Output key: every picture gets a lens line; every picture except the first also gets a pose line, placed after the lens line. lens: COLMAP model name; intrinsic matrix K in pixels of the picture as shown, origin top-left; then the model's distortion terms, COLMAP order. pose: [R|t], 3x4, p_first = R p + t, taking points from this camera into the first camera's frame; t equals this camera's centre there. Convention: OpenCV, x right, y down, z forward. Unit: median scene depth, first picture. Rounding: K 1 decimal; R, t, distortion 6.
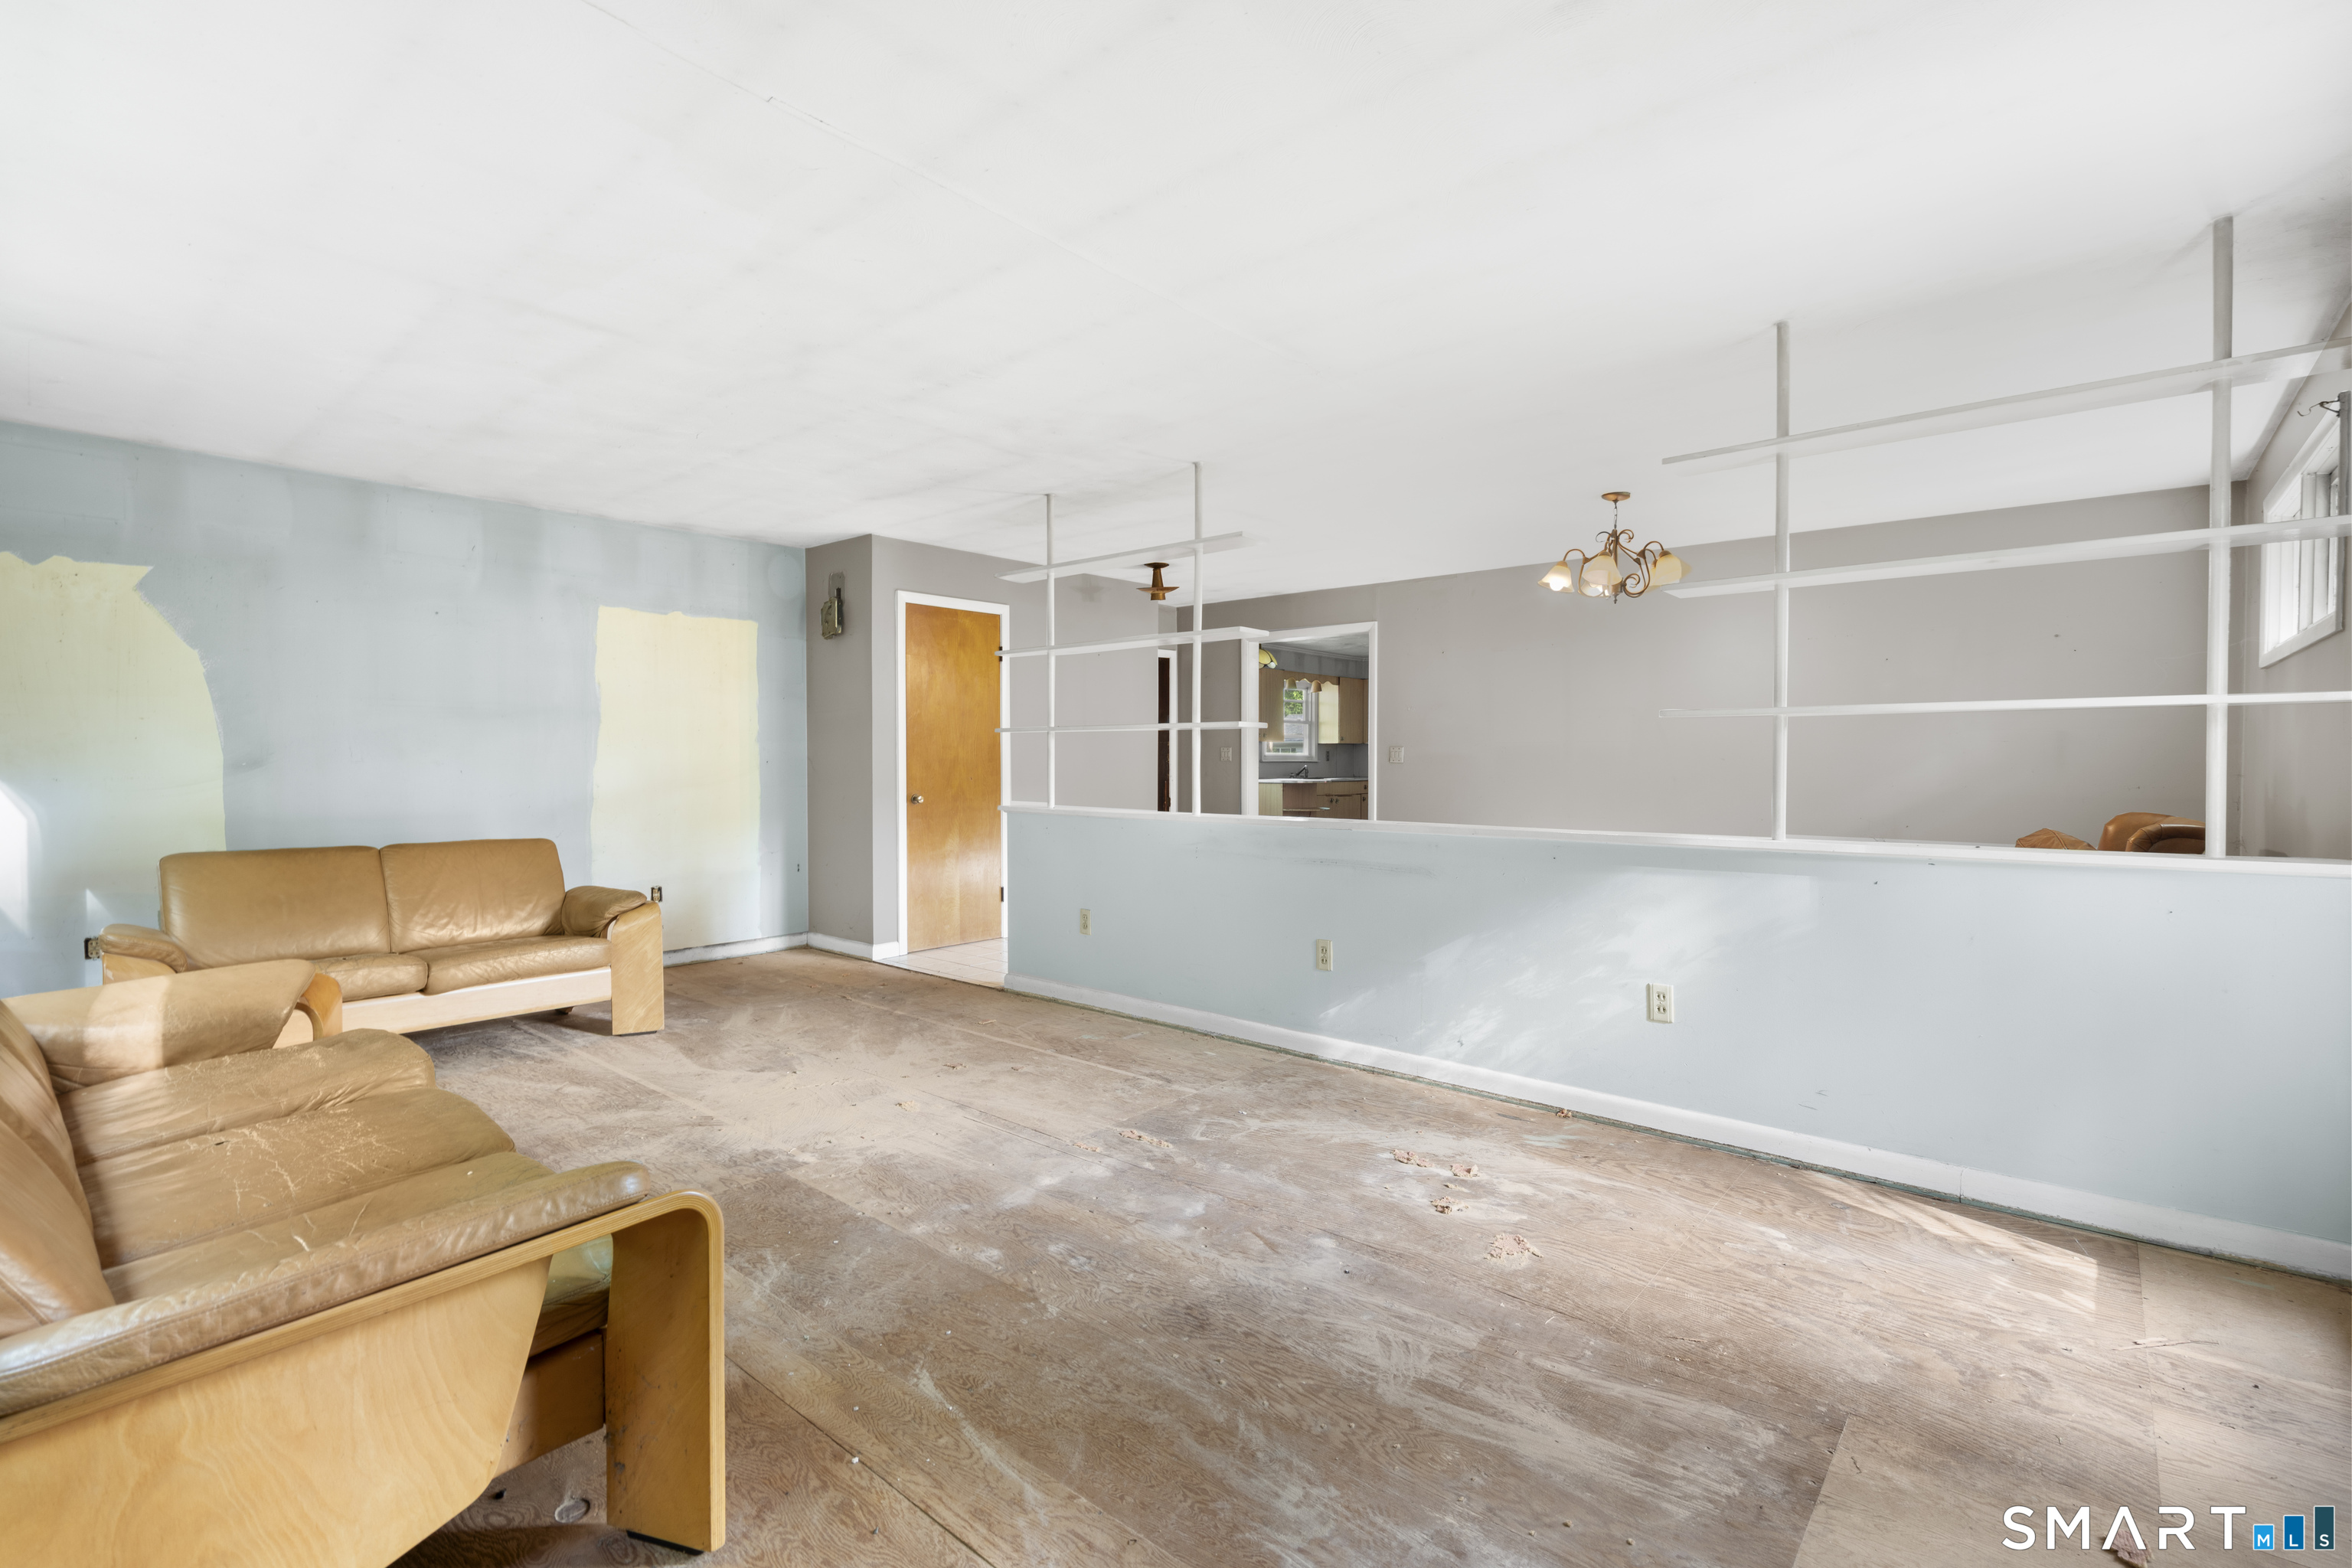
lens RADIAL K [[1058.0, 0, 1185.1], [0, 1058.0, 781.1], [0, 0, 1]] dist [-0.007572, 0.004817]
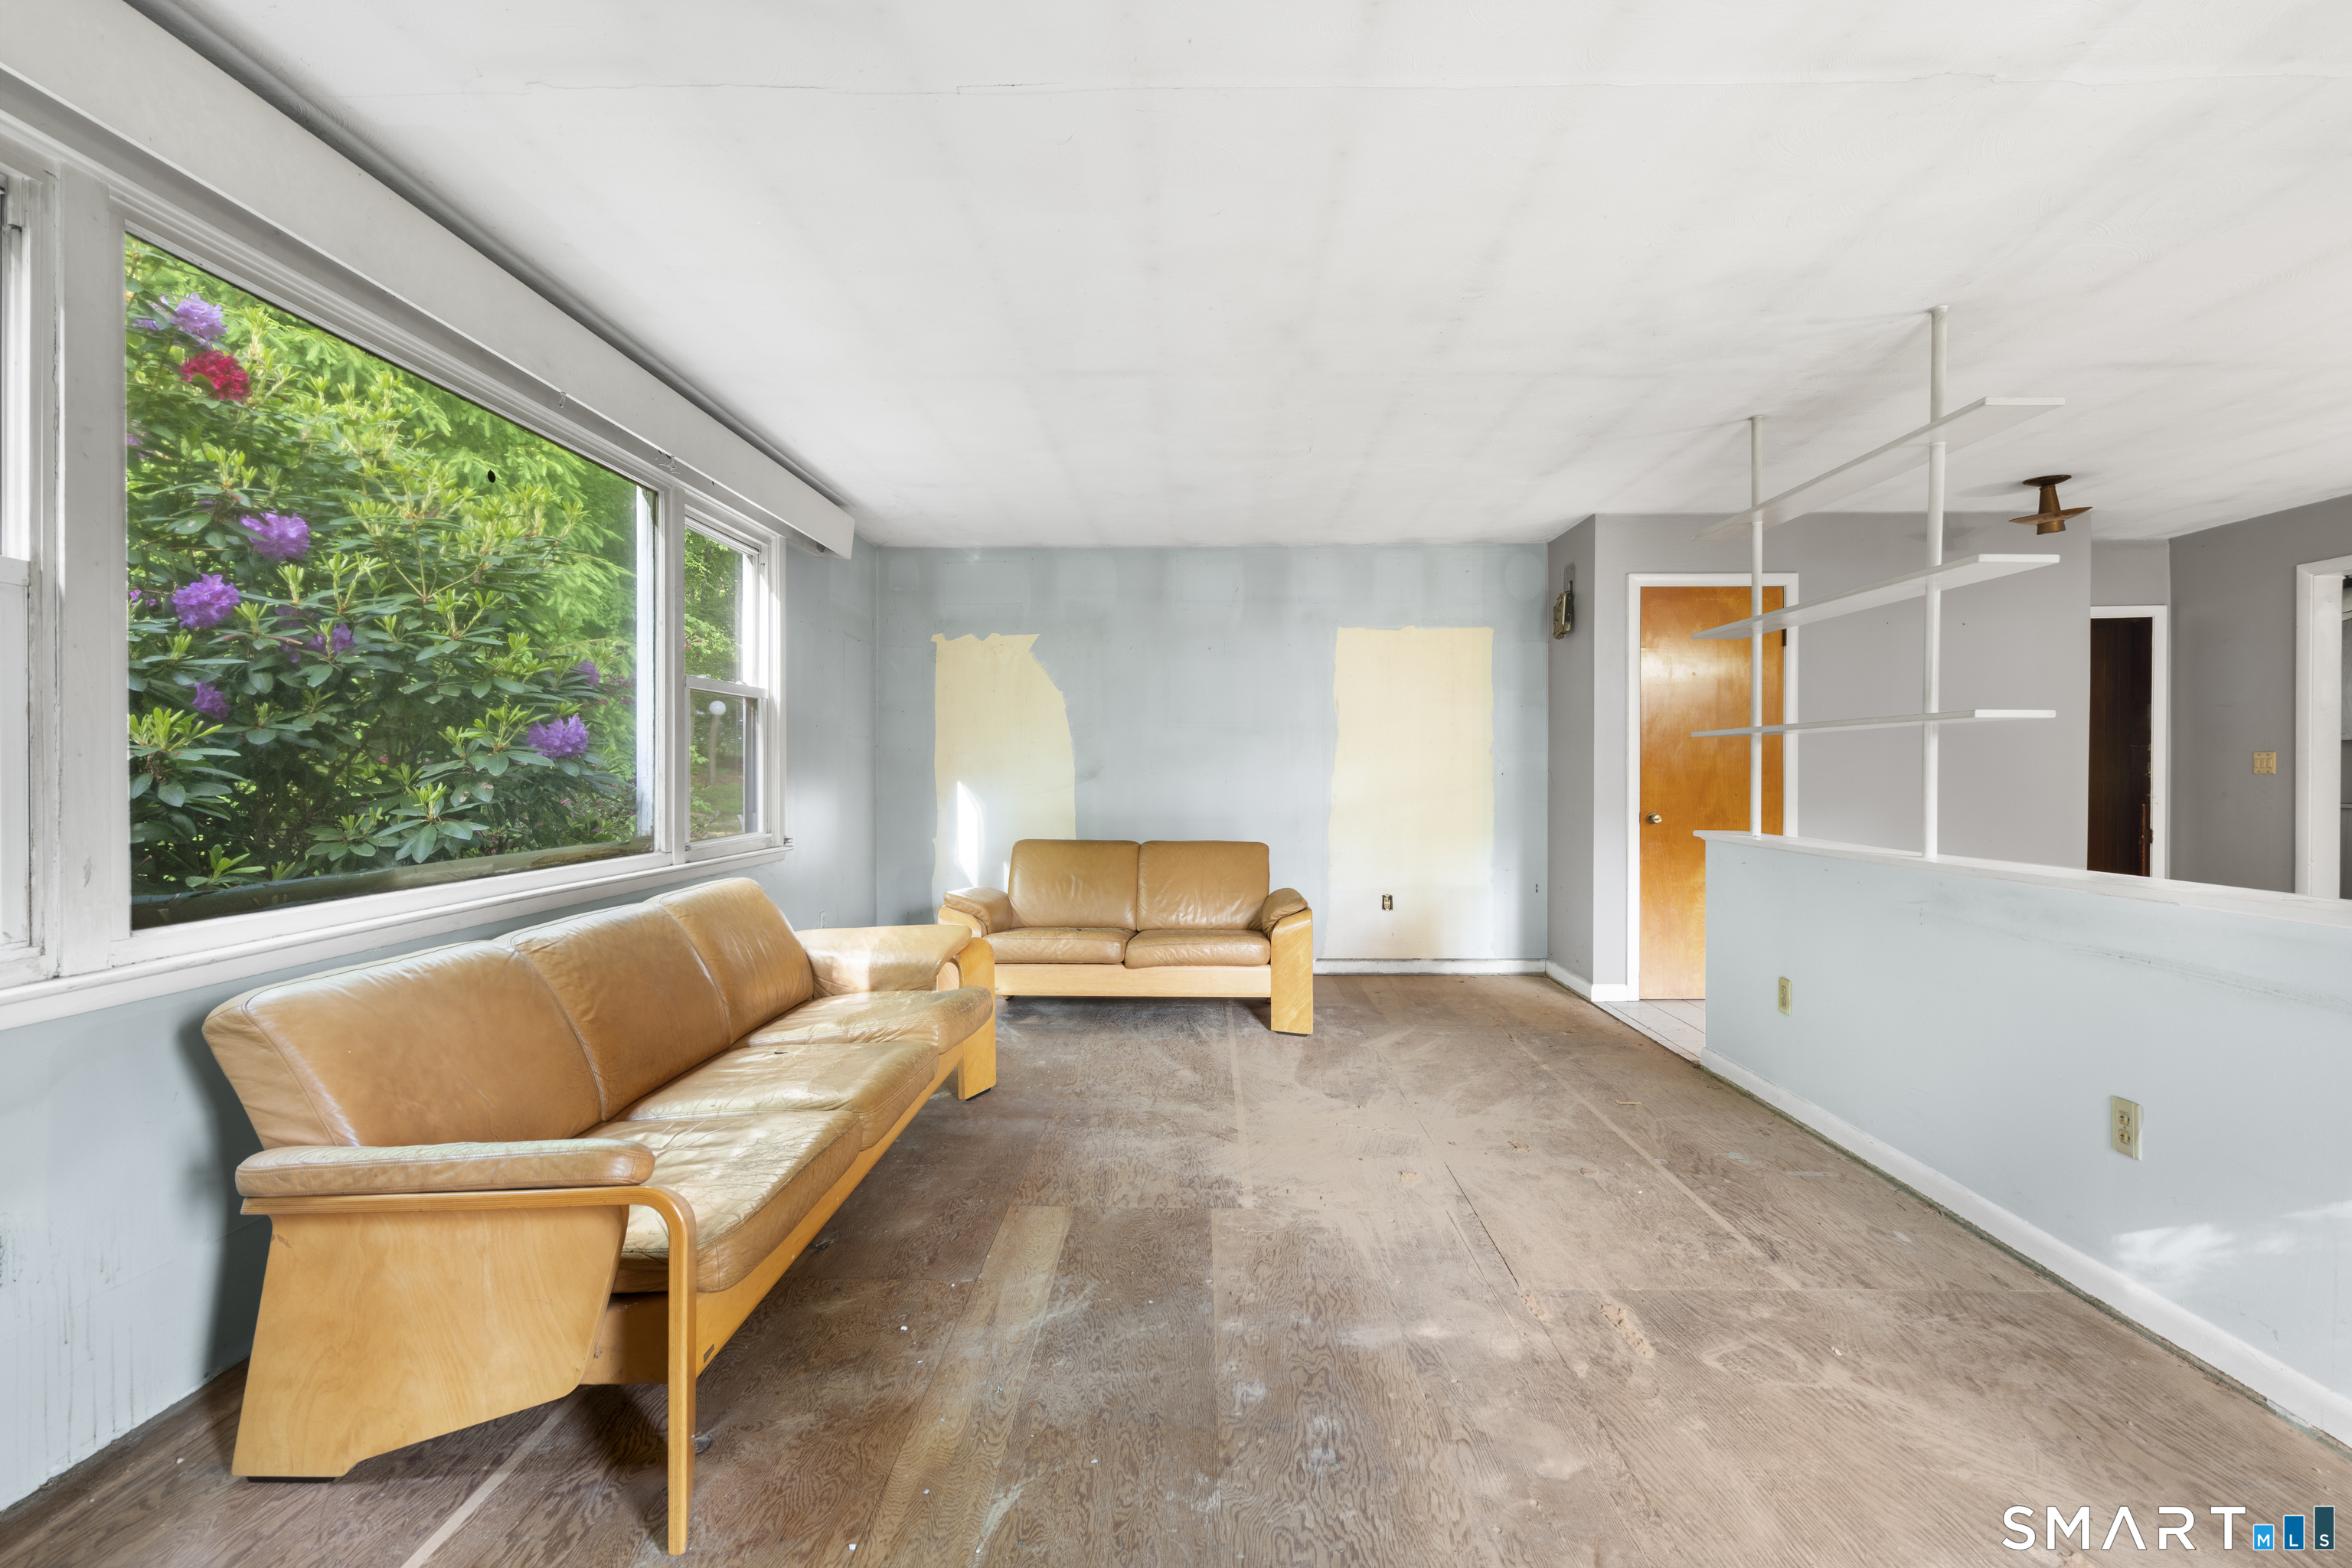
lens RADIAL K [[1058.0, 0, 1185.1], [0, 1058.0, 781.1], [0, 0, 1]] dist [-0.007572, 0.004817]
pose [[0.637378, 0.007318, -0.770516, 0.238284], [-0.015597, 0.999873, -0.003406, -0.006161], [0.770393, 0.014189, 0.637411, 0.268667]]
